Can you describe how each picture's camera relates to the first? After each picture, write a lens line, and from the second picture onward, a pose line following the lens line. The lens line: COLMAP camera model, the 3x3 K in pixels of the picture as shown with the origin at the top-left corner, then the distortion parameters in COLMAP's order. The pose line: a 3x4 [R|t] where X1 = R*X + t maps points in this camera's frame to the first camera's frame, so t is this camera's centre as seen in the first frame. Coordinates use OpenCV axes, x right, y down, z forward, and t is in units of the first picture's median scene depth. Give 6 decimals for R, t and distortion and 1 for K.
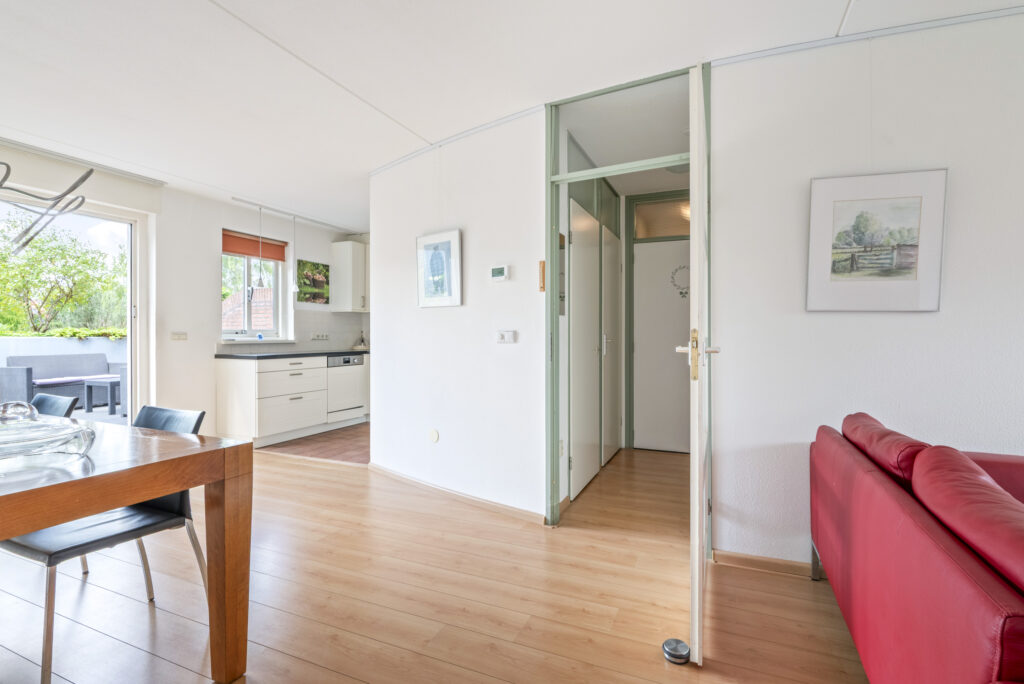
lens RADIAL K [[485.1, 0, 511.0], [0, 485.1, 336.1], [0, 0, 1]] dist [-0.001242, 0.000284]
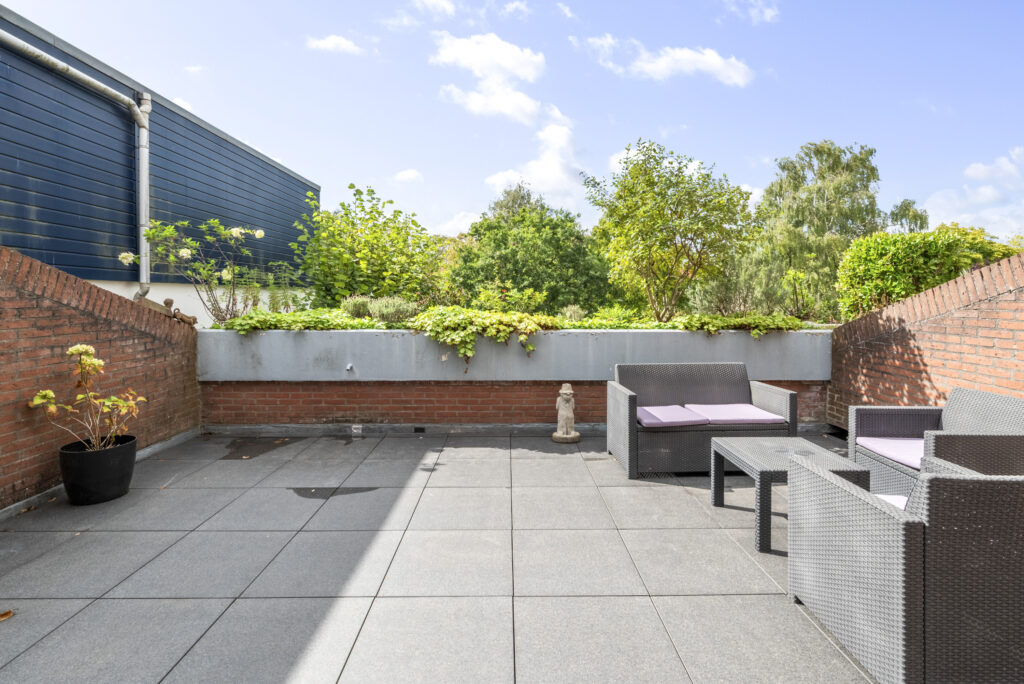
lens RADIAL K [[463.6, 0, 515.6], [0, 463.6, 314.7], [0, 0, 1]] dist [-0.000506, -0.000045]
pose [[0.417951, 0.037660, -0.907689, -0.608747], [-0.002748, 0.999188, 0.040191, -0.056714], [0.908466, -0.014304, 0.417715, 0.703890]]
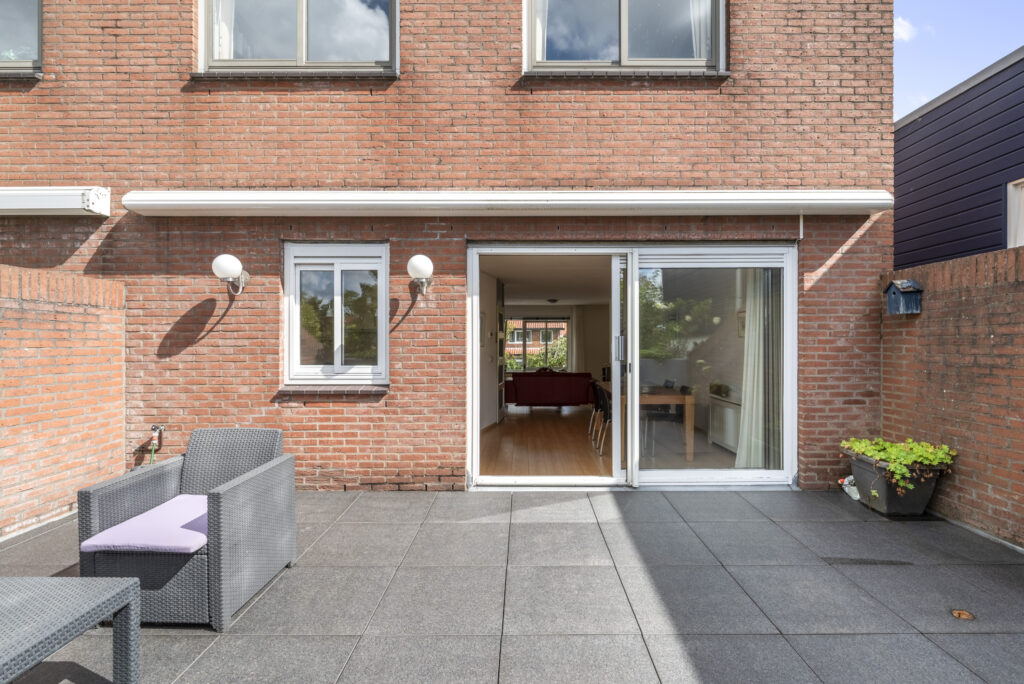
lens RADIAL K [[480.4, 0, 512.0], [0, 480.4, 342.0], [0, 0, 1]] dist [-0.002038, -0.000538]
pose [[-0.381482, 0.001856, 0.924374, -1.263093], [0.002806, 0.999996, -0.000850, -0.045360], [-0.924372, 0.002270, -0.381486, 0.978704]]
